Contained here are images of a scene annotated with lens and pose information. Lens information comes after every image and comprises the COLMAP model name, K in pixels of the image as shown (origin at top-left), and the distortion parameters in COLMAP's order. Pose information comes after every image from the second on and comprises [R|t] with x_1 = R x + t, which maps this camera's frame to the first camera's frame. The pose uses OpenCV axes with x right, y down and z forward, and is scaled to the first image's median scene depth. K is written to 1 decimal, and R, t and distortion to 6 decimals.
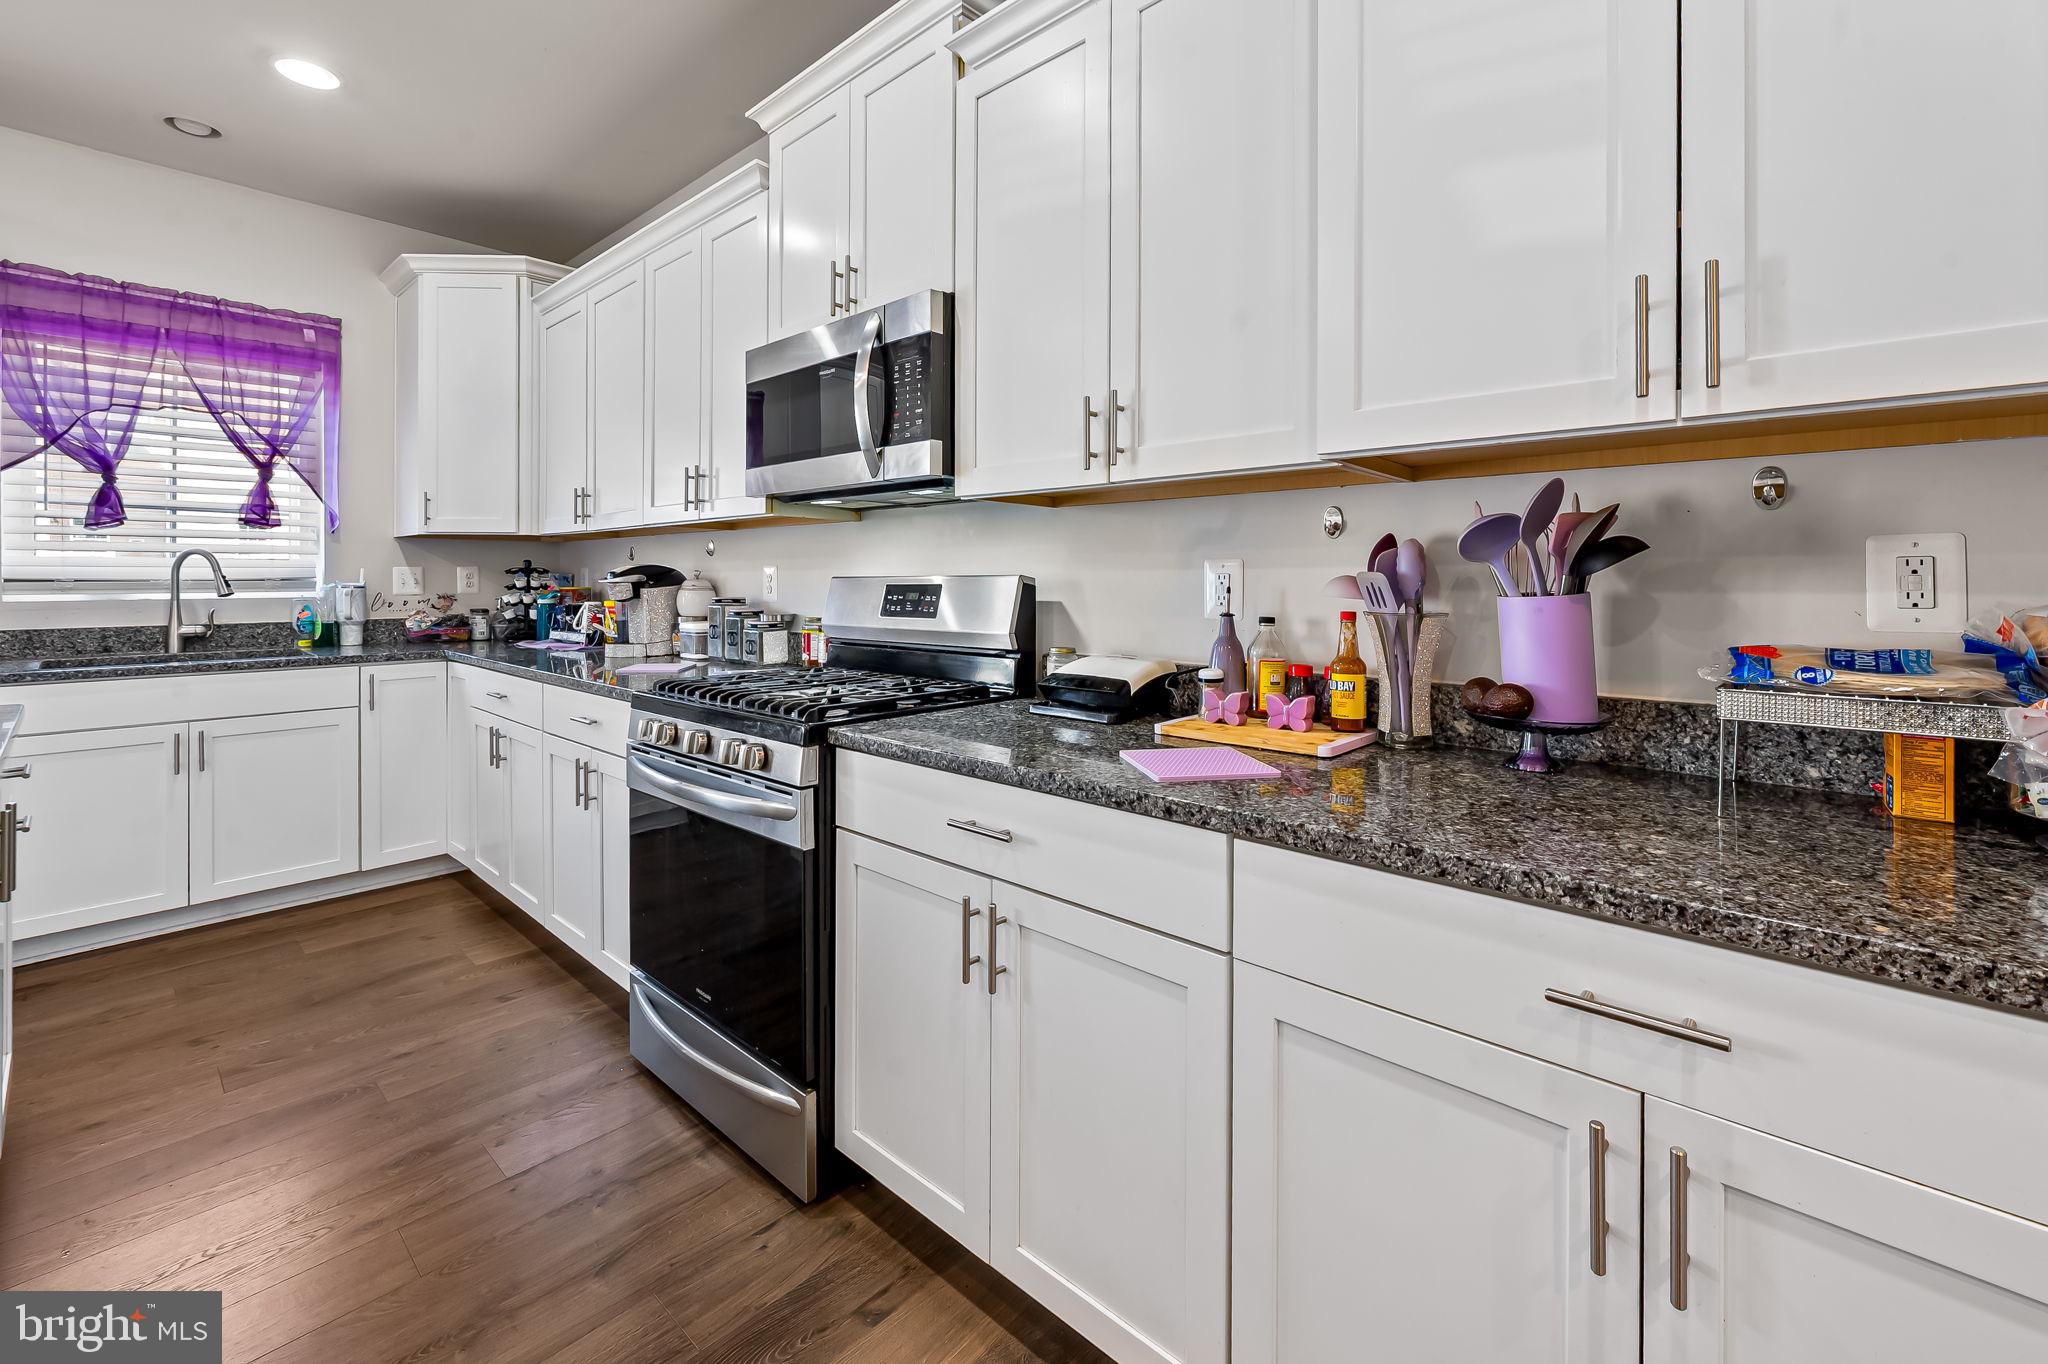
lens RADIAL K [[865.9, 0, 1023.4], [0, 865.9, 570.6], [0, 0, 1]] dist [-0.000775, -0.000310]
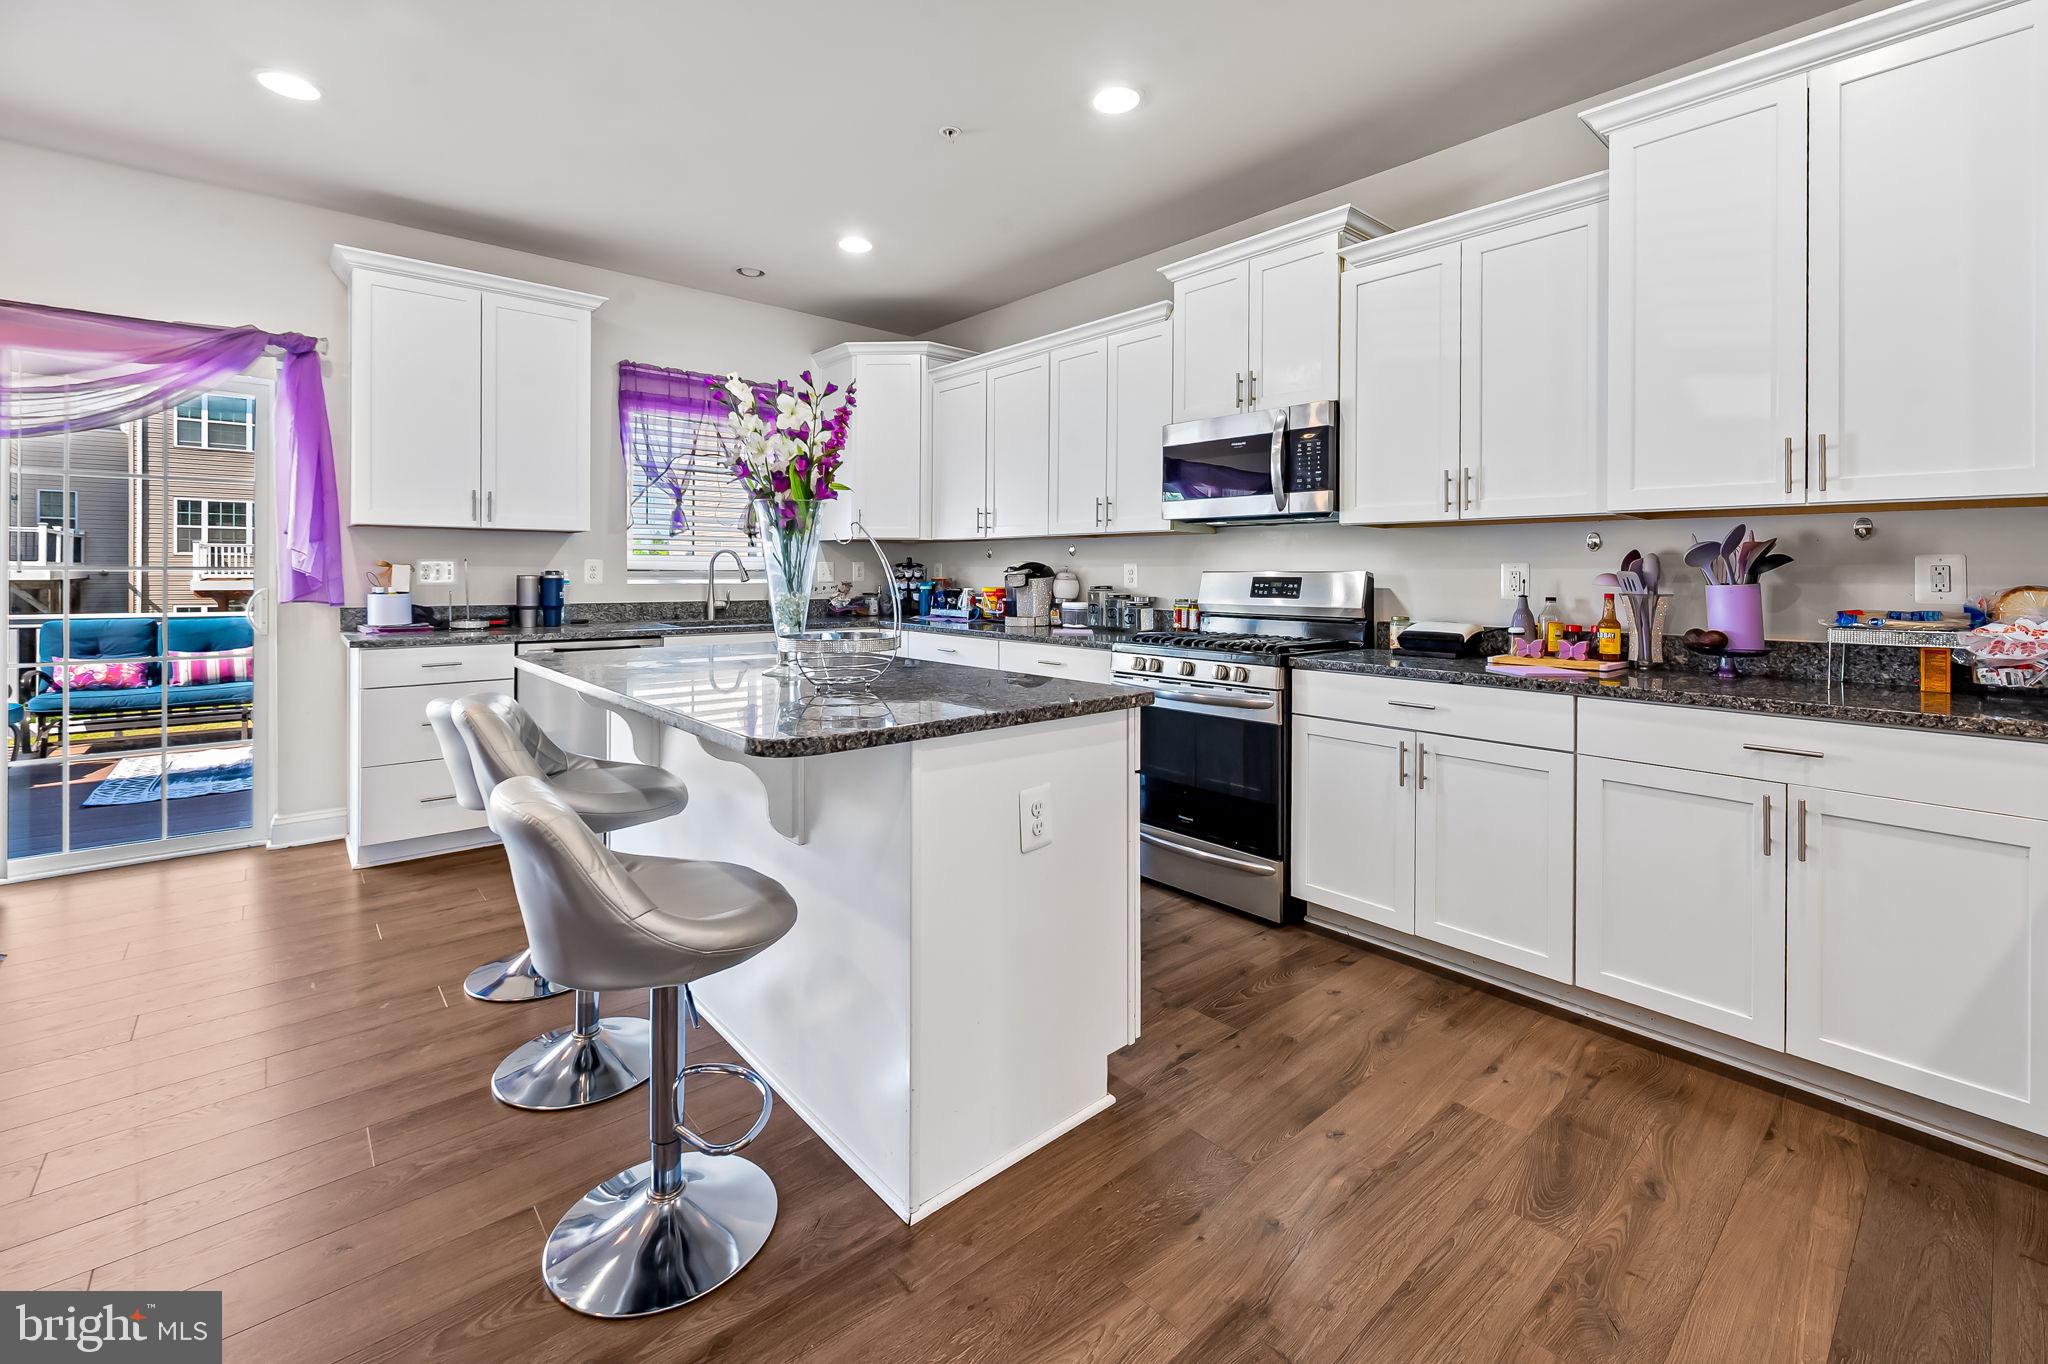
lens RADIAL K [[869.4, 0, 1020.6], [0, 869.4, 560.4], [0, 0, 1]] dist [-0.000419, 0.000080]
pose [[0.993436, 0.005772, -0.114245, -0.583436], [-0.006479, 0.999962, -0.005818, -0.002423], [0.114207, 0.006520, 0.993436, -0.851779]]
